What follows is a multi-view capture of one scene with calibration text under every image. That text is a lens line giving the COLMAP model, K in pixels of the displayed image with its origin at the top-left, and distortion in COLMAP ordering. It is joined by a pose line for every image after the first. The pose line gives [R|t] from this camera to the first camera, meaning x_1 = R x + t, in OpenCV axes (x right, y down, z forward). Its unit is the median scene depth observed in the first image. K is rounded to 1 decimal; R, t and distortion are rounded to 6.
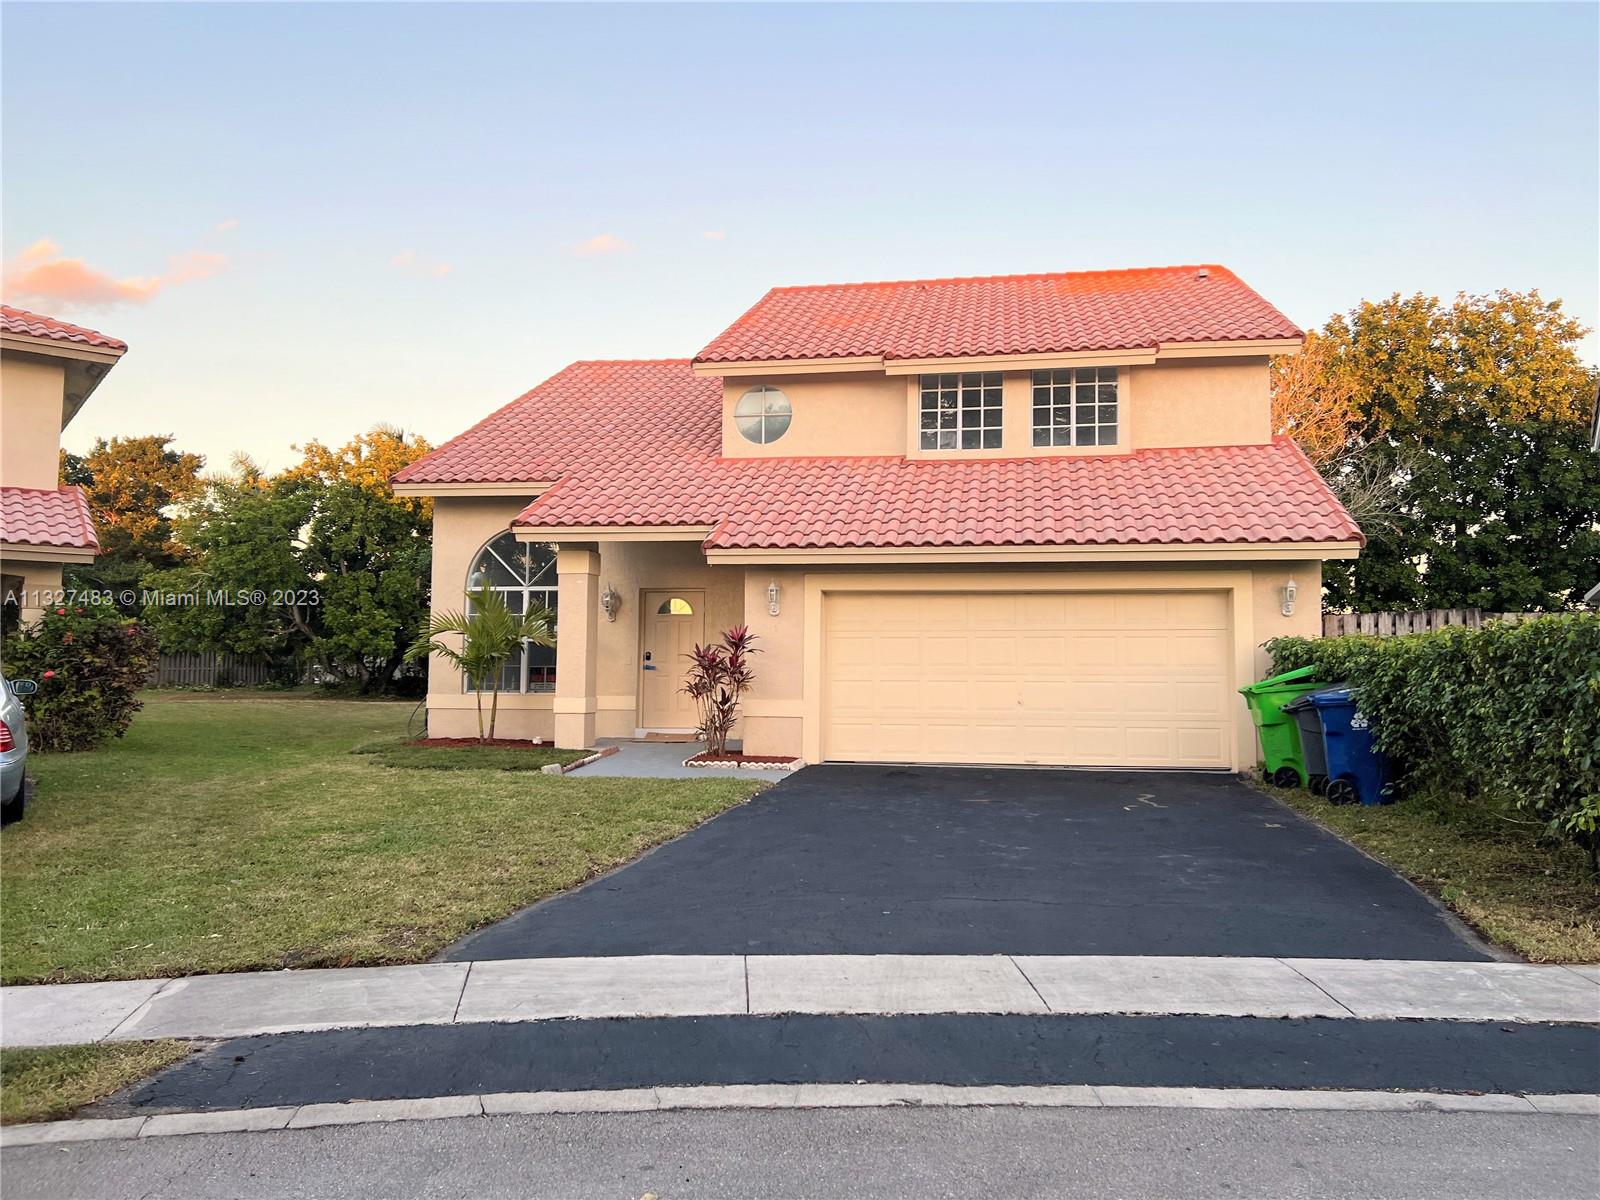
lens RADIAL K [[1181.7, 0, 796.9], [0, 1181.7, 569.9], [0, 0, 1]] dist [0.046669, -0.002268]
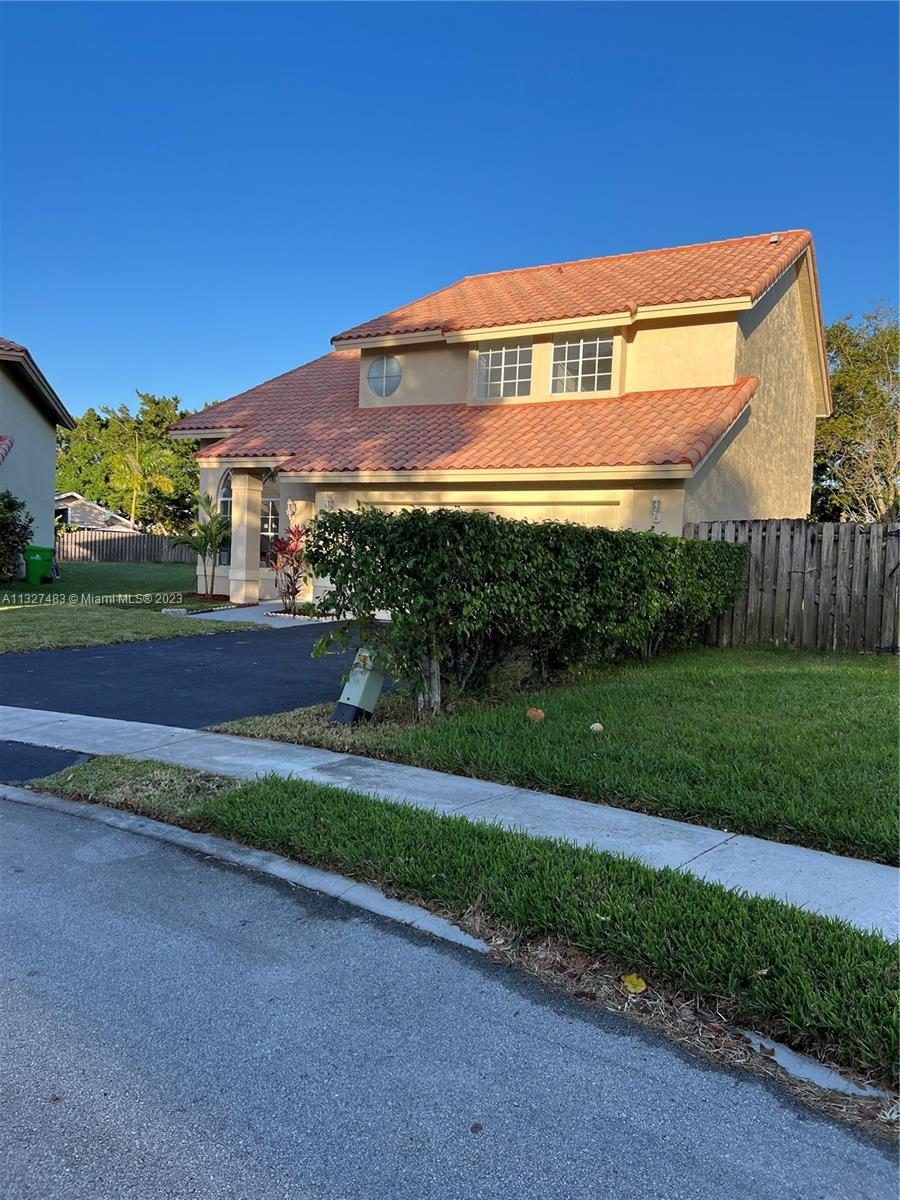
lens RADIAL K [[968.8, 0, 450.0], [0, 968.8, 600.0], [0, 0, 1]] dist [0.071172, 0.000493]
pose [[0.931678, 0.043930, -0.360620, 0.494401], [-0.000220, 0.992730, 0.120366, -0.005639], [0.363286, -0.112063, 0.924914, -0.073659]]
